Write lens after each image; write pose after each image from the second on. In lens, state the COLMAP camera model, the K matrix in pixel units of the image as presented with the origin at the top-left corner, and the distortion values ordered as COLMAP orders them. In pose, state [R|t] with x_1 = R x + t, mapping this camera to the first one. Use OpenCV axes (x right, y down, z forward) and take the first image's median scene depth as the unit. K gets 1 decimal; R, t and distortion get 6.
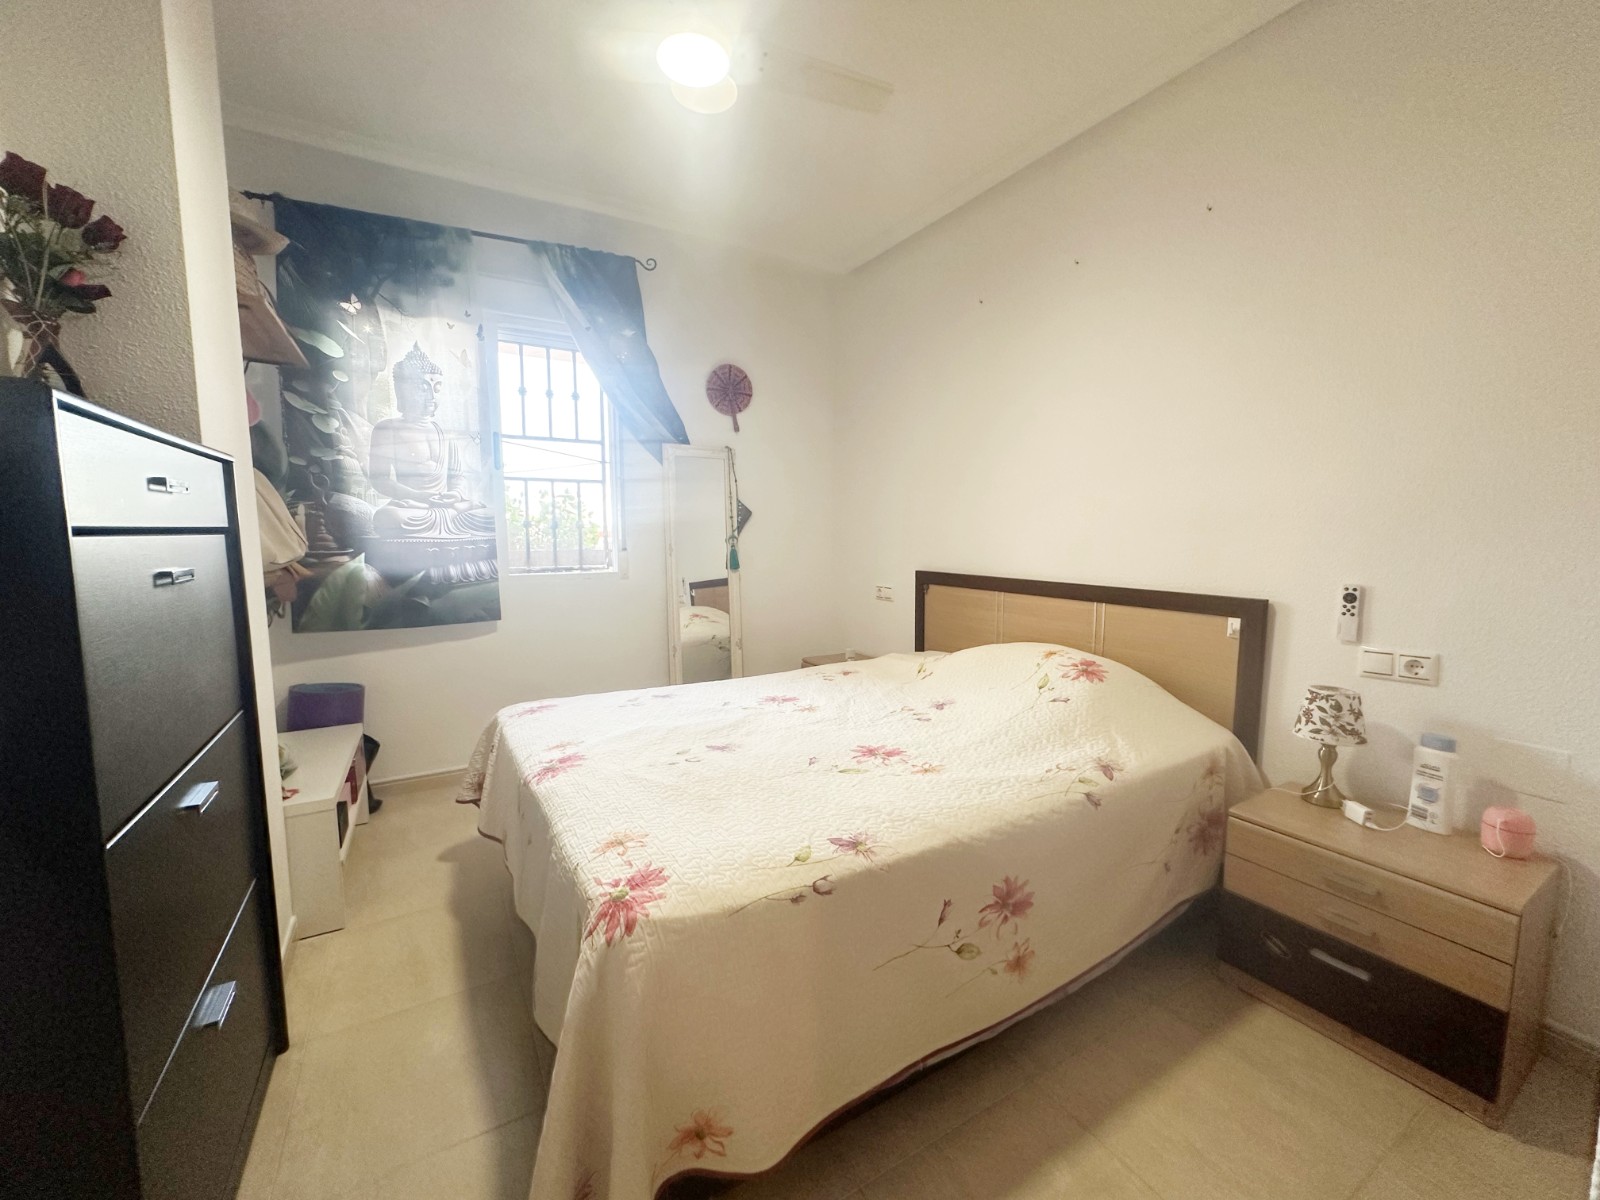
lens RADIAL K [[638.7, 0, 800.0], [0, 638.7, 600.0], [0, 0, 1]] dist [-0.002704, 0.001013]
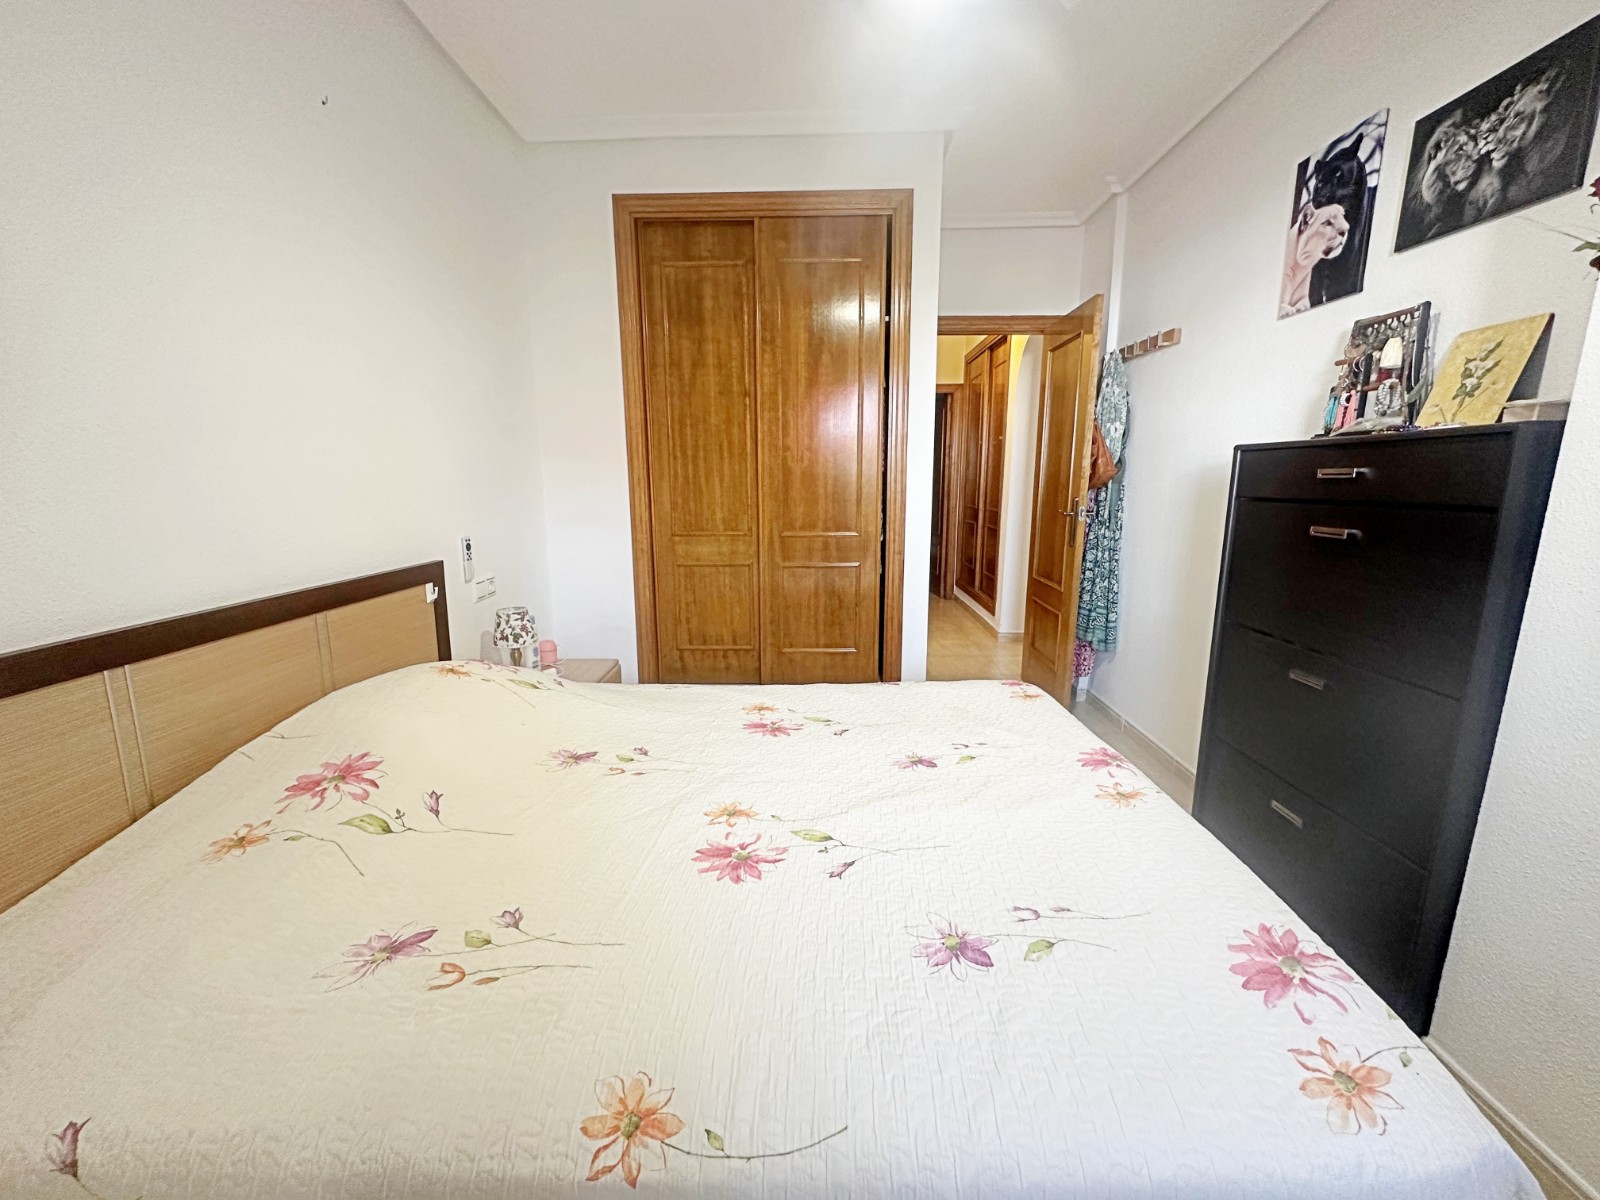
lens RADIAL K [[638.7, 0, 800.0], [0, 638.7, 600.0], [0, 0, 1]] dist [-0.002704, 0.001013]
pose [[-0.851261, -0.101115, 0.514909, -0.401998], [0.054181, 0.959078, 0.277911, -0.221707], [-0.521938, 0.264473, -0.810947, 1.706141]]
